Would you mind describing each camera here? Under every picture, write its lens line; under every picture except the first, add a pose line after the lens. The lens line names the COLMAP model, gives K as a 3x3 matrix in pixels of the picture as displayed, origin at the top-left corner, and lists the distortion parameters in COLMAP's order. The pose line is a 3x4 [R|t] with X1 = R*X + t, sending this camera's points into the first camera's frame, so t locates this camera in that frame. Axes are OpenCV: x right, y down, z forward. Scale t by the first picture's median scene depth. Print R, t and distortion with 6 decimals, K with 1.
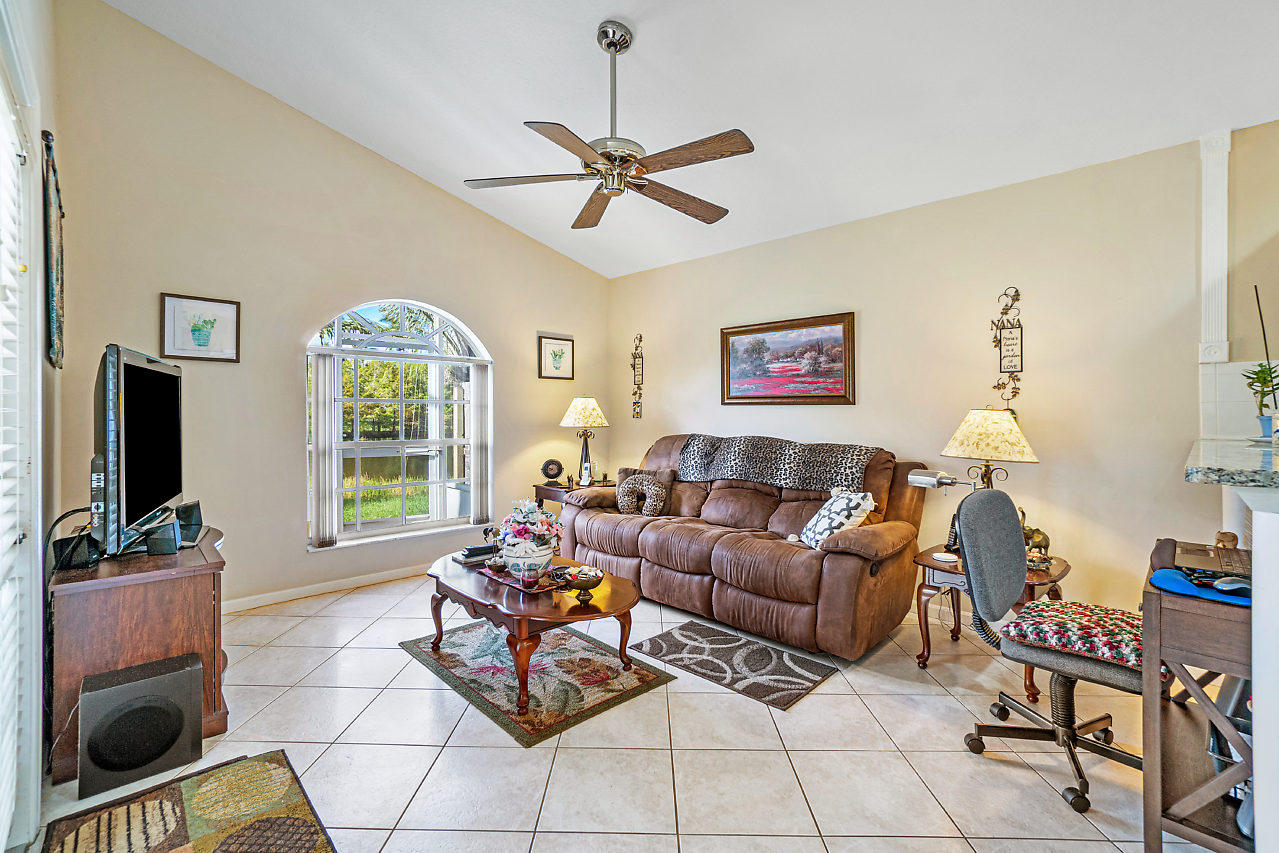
lens RADIAL K [[556.6, 0, 637.5], [0, 556.6, 418.6], [0, 0, 1]] dist [-0.013067, 0.001541]
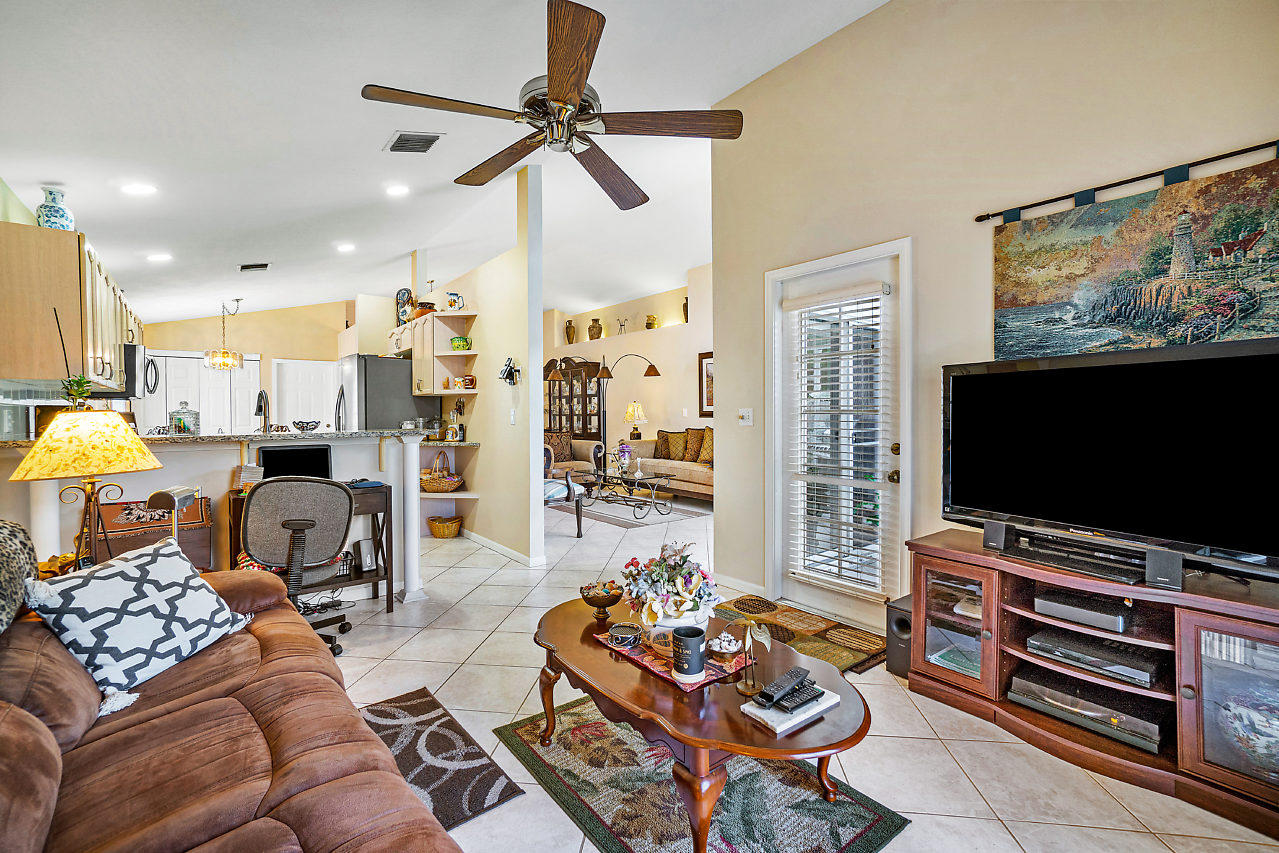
lens RADIAL K [[556.6, 0, 618.9], [0, 556.6, 416.4], [0, 0, 1]] dist [-0.013067, 0.001541]
pose [[-0.990843, -0.006920, 0.134839, -0.220367], [-0.004204, 0.999783, 0.020413, -0.030922], [-0.134950, 0.019659, -0.990657, 1.720853]]
